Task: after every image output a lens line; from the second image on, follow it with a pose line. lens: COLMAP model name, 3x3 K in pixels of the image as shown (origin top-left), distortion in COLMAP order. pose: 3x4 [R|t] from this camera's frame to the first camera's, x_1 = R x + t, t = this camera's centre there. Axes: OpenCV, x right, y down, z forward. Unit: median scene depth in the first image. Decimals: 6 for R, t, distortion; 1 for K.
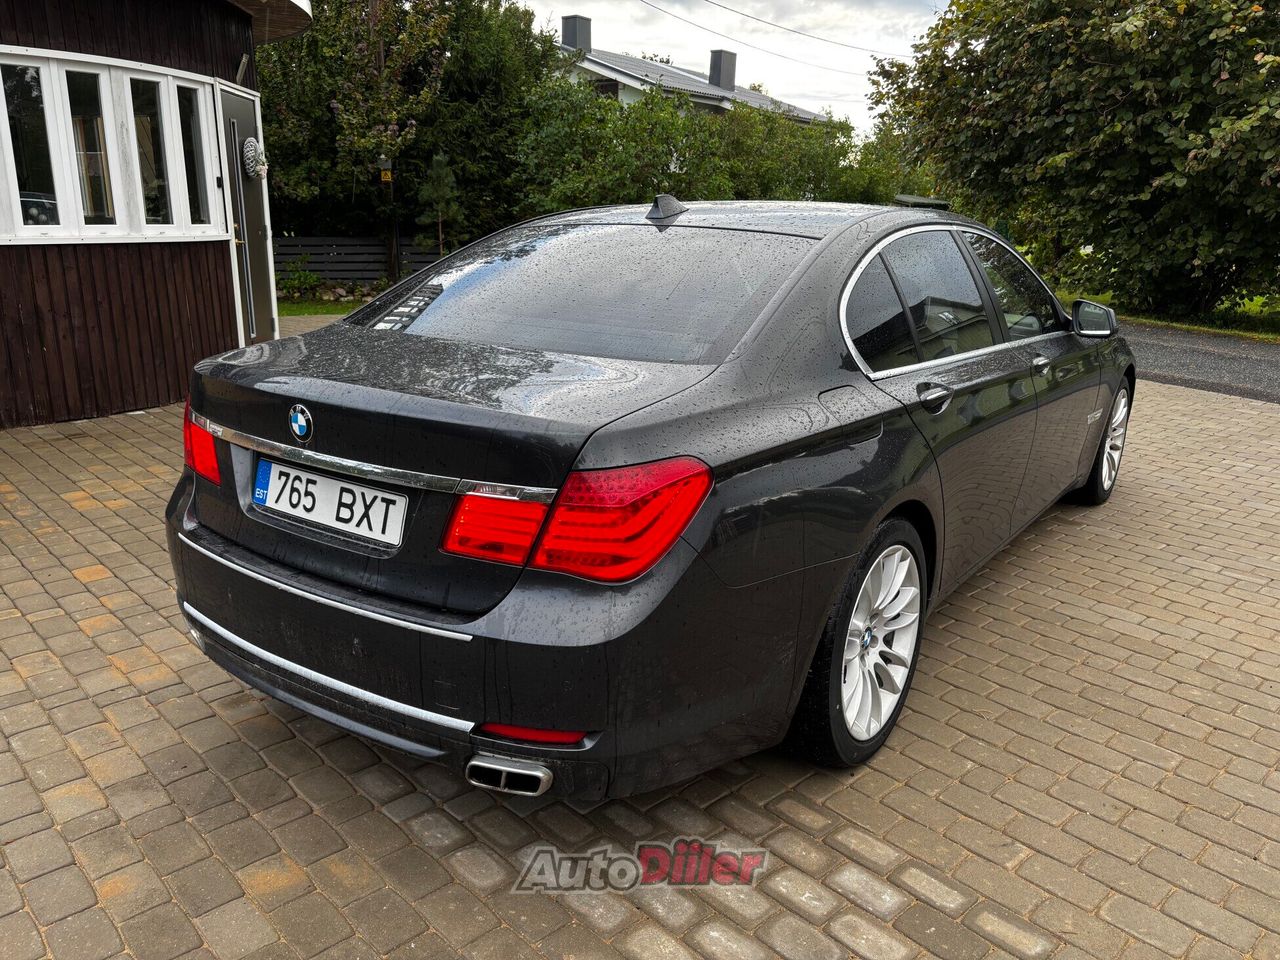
lens RADIAL K [[982.4, 0, 640.0], [0, 982.4, 480.0], [0, 0, 1]] dist [0.012633, -0.026834]
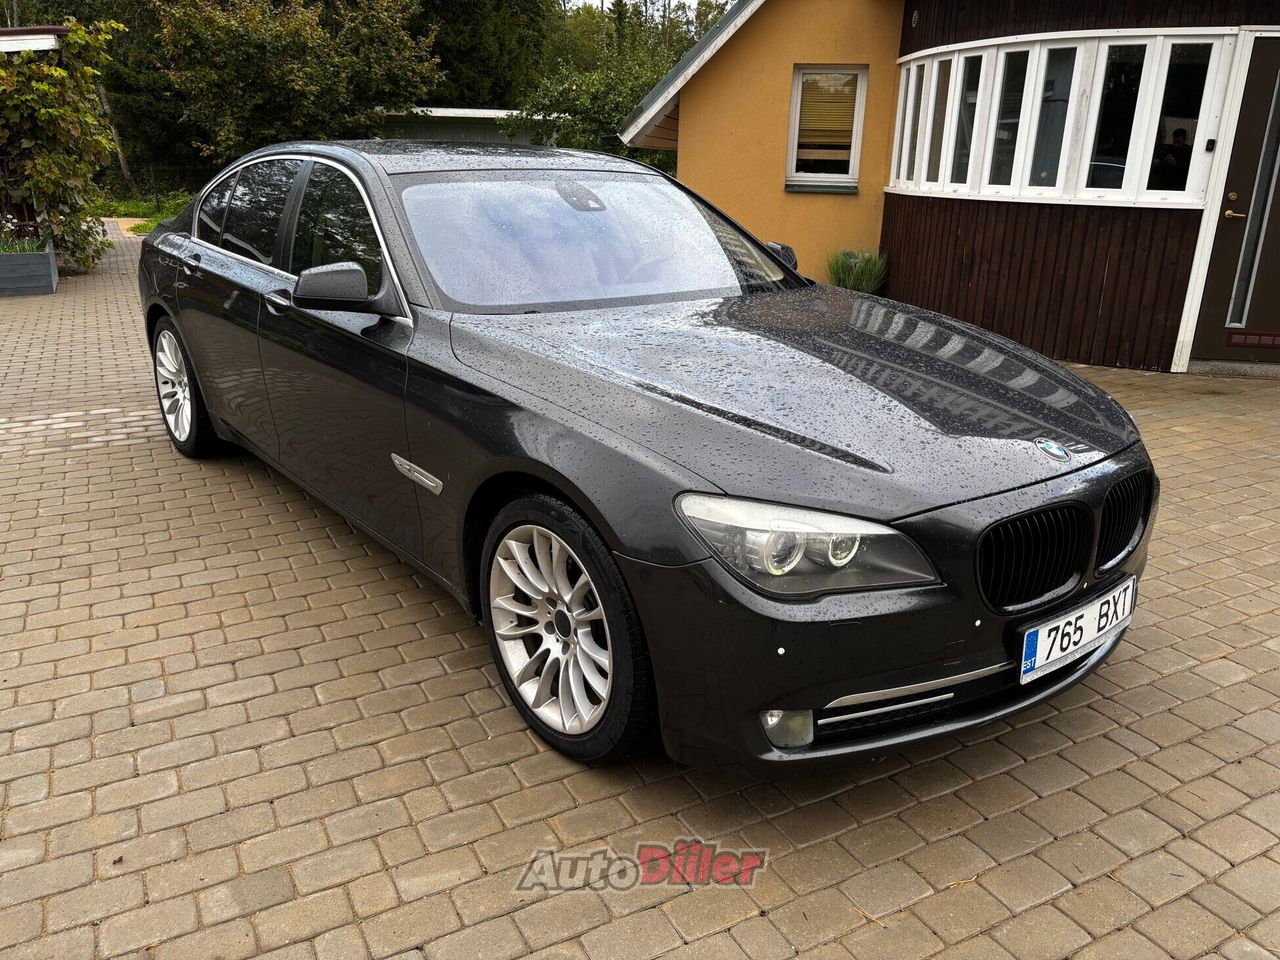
lens RADIAL K [[982.4, 0, 640.0], [0, 982.4, 480.0], [0, 0, 1]] dist [0.012633, -0.026834]
pose [[-0.257210, 0.278829, -0.925256, 0.726146], [-0.281107, 0.894475, 0.347697, -0.227261], [0.924566, 0.349527, -0.151687, 0.888340]]
